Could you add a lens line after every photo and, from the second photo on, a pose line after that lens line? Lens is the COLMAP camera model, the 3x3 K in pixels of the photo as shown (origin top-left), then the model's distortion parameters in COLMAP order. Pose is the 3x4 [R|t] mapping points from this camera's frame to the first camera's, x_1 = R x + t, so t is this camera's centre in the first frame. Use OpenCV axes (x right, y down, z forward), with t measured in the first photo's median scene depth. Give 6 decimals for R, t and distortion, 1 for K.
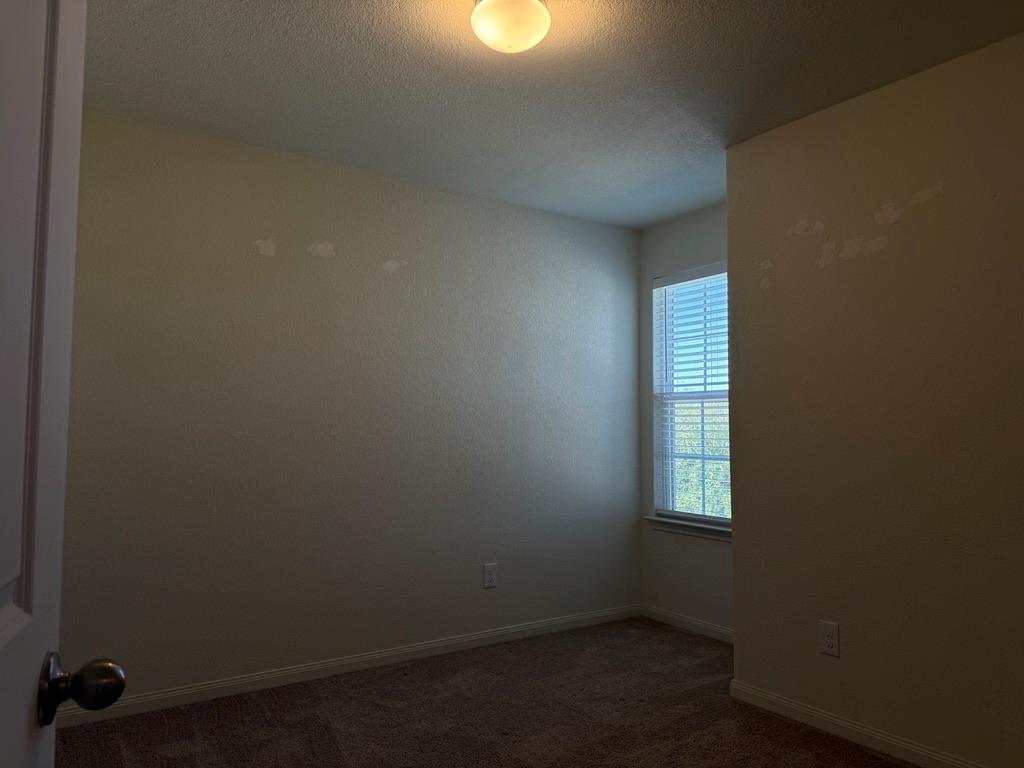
lens RADIAL K [[723.0, 0, 513.2], [0, 723.0, 390.0], [0, 0, 1]] dist [0.027073, -0.028748]
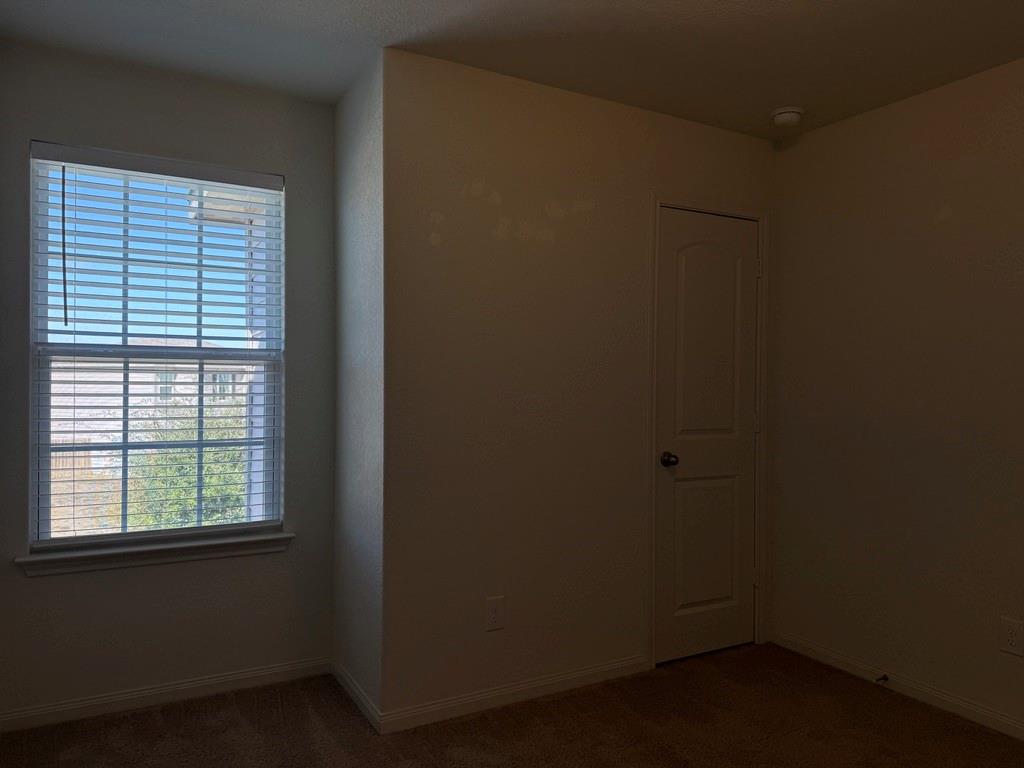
lens RADIAL K [[723.0, 0, 518.0], [0, 723.0, 387.1], [0, 0, 1]] dist [0.027073, -0.028748]
pose [[0.078892, 0.000458, 0.996883, -0.366044], [-0.058900, 0.998255, 0.004203, 0.015604], [-0.995142, -0.059048, 0.078782, 0.594131]]
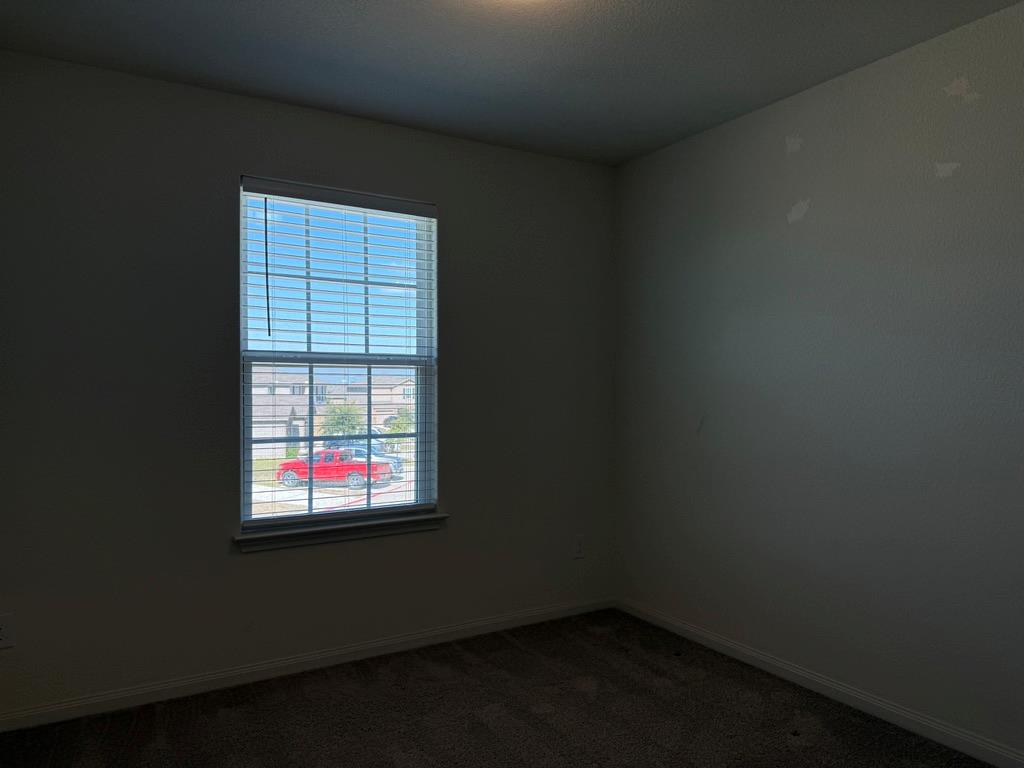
lens RADIAL K [[723.0, 0, 507.6], [0, 723.0, 381.2], [0, 0, 1]] dist [0.027073, -0.028748]
pose [[0.013739, 0.008101, 0.999873, -0.490095], [-0.057736, 0.998305, -0.007295, 0.025647], [-0.998237, -0.057629, 0.014184, 0.781602]]
